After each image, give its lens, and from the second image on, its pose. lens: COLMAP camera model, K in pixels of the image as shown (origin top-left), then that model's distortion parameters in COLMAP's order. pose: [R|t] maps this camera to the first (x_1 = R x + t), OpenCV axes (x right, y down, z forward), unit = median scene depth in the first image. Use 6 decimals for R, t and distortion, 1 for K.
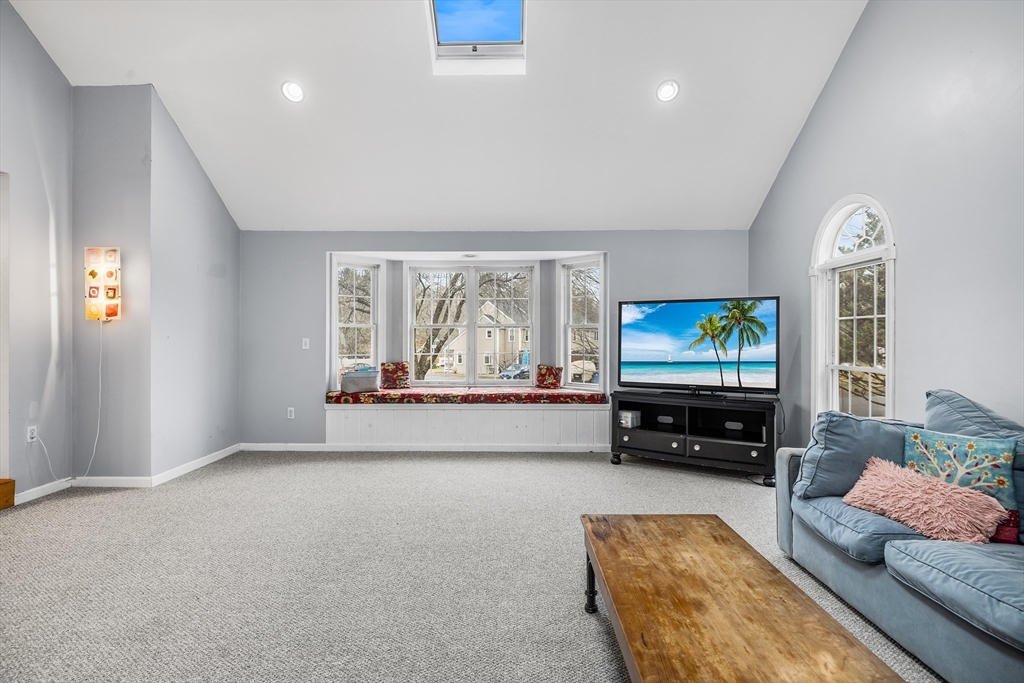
lens RADIAL K [[487.1, 0, 512.0], [0, 487.1, 341.5], [0, 0, 1]] dist [-0.001908, 0.000462]
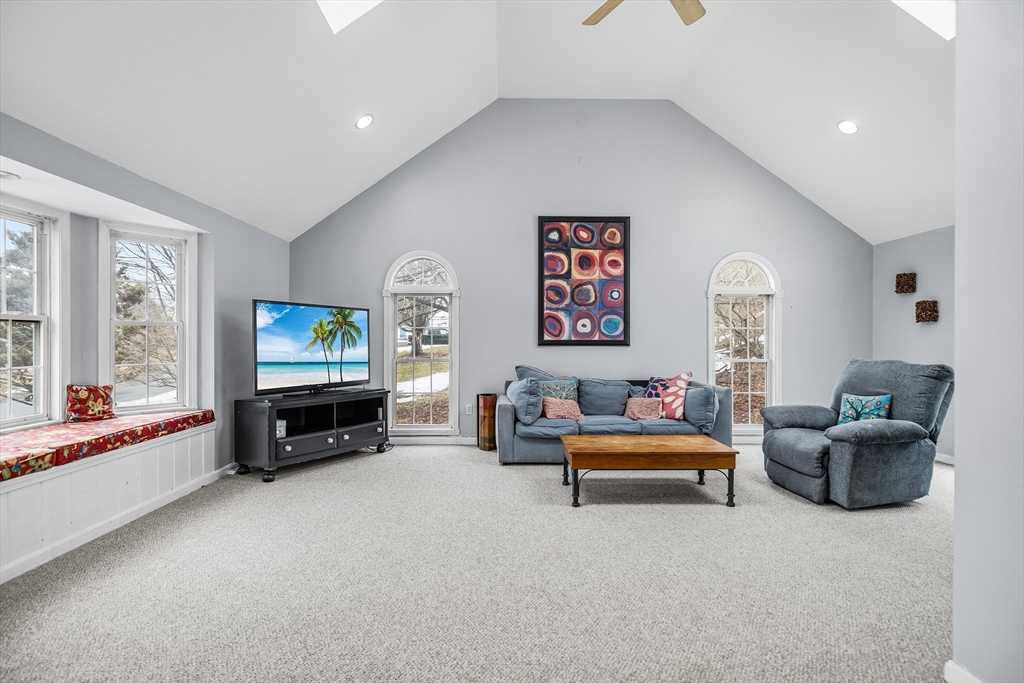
lens RADIAL K [[487.1, 0, 512.0], [0, 487.1, 341.5], [0, 0, 1]] dist [-0.001908, 0.000462]
pose [[-0.012421, -0.002871, 0.999919, -0.742306], [0.006270, 0.999976, 0.002949, -0.005817], [-0.999903, 0.006306, -0.012403, 0.616264]]
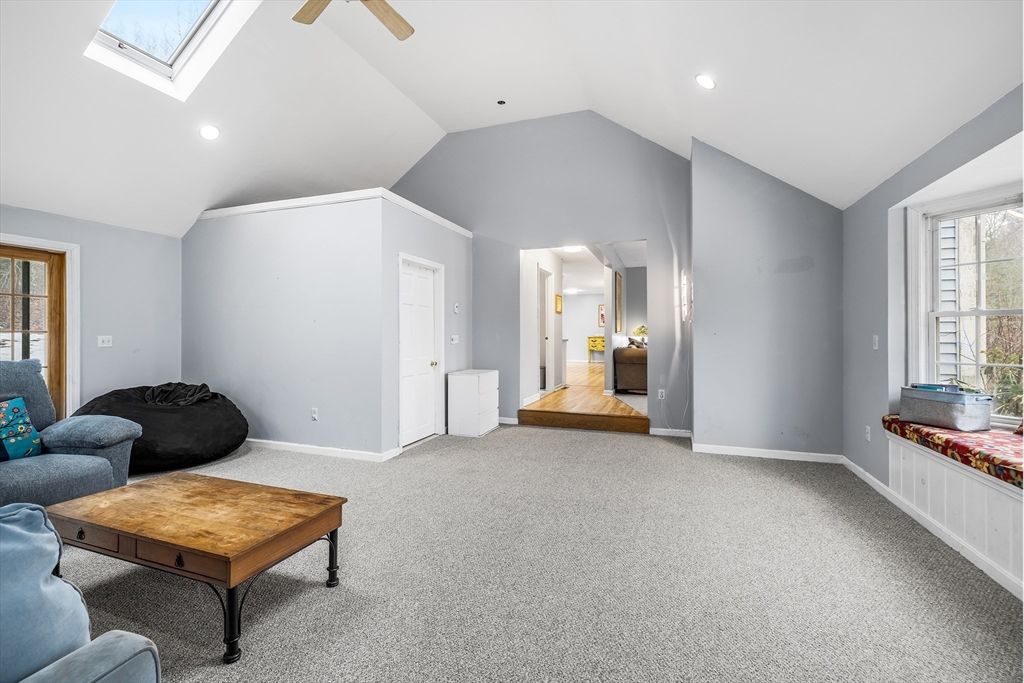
lens RADIAL K [[452.1, 0, 506.3], [0, 452.1, 334.8], [0, 0, 1]] dist [0.002478, 0.000098]
pose [[-0.356521, -0.001524, -0.934286, 0.483634], [-0.007335, 0.999972, 0.001168, -0.004386], [0.934258, 0.007270, -0.356522, 0.858474]]
